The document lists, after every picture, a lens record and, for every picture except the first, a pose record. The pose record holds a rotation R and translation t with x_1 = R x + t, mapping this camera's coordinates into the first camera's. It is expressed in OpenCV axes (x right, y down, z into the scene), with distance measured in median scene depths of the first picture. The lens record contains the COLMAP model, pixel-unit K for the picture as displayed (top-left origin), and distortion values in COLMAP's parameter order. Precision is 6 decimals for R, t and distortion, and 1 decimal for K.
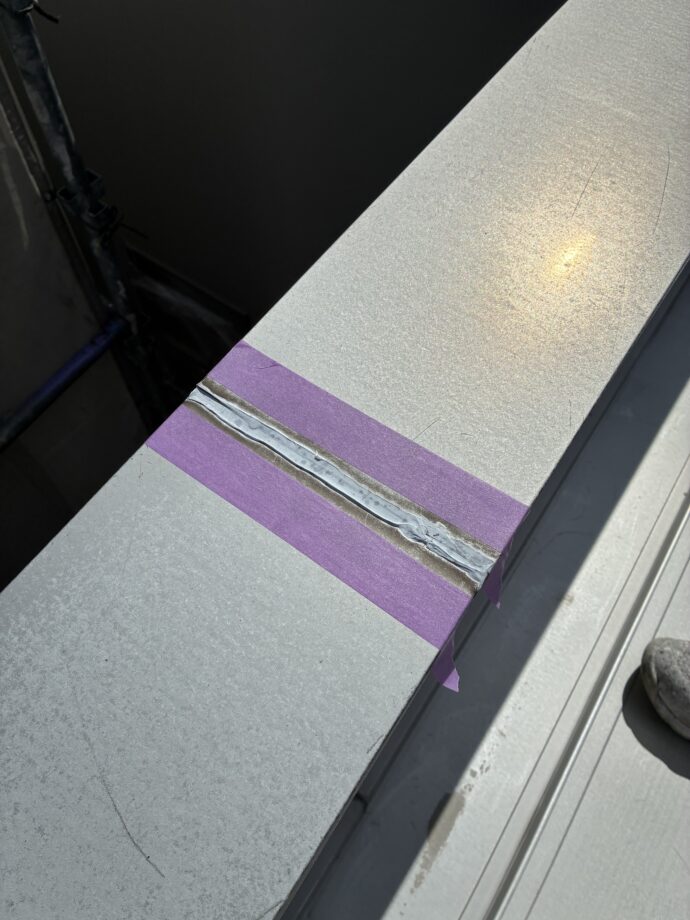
lens RADIAL K [[726.6, 0, 340.9], [0, 726.6, 456.4], [0, 0, 1]] dist [0.031182, -0.040098]
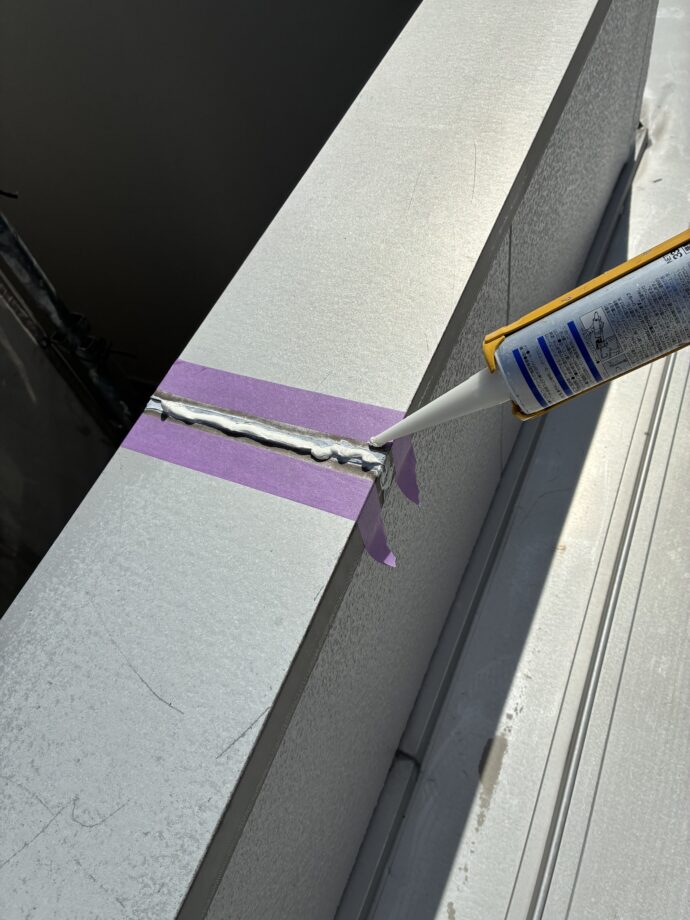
lens RADIAL K [[726.6, 0, 340.7], [0, 726.6, 455.1], [0, 0, 1]] dist [0.031182, -0.040098]
pose [[0.964607, -0.260964, -0.037828, 0.087496], [0.254669, 0.959172, -0.123013, 0.139640], [0.068386, 0.109026, 0.991684, -0.154858]]
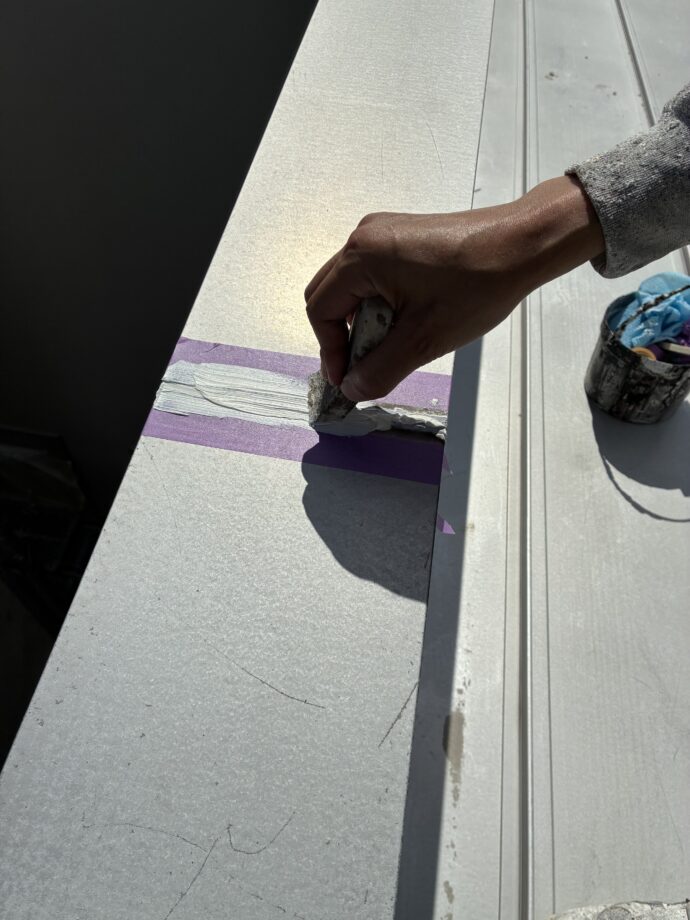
lens RADIAL K [[726.6, 0, 347.7], [0, 726.6, 466.8], [0, 0, 1]] dist [0.031182, -0.040098]
pose [[0.903992, -0.346045, 0.251101, -0.148123], [0.367080, 0.929291, -0.040865, 0.103845], [-0.219205, 0.129115, 0.967098, -0.098384]]
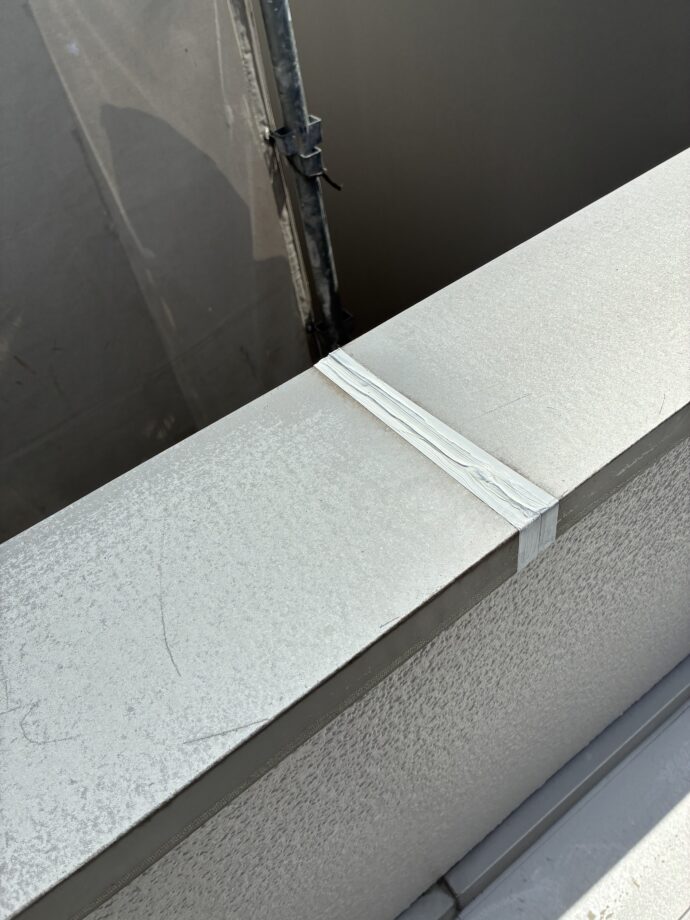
lens RADIAL K [[726.6, 0, 338.7], [0, 726.6, 454.1], [0, 0, 1]] dist [0.031182, -0.040098]
pose [[0.935363, 0.126078, -0.330454, 0.128249], [-0.204810, 0.954798, -0.215438, 0.173211], [0.288355, 0.269193, 0.918905, -0.028856]]
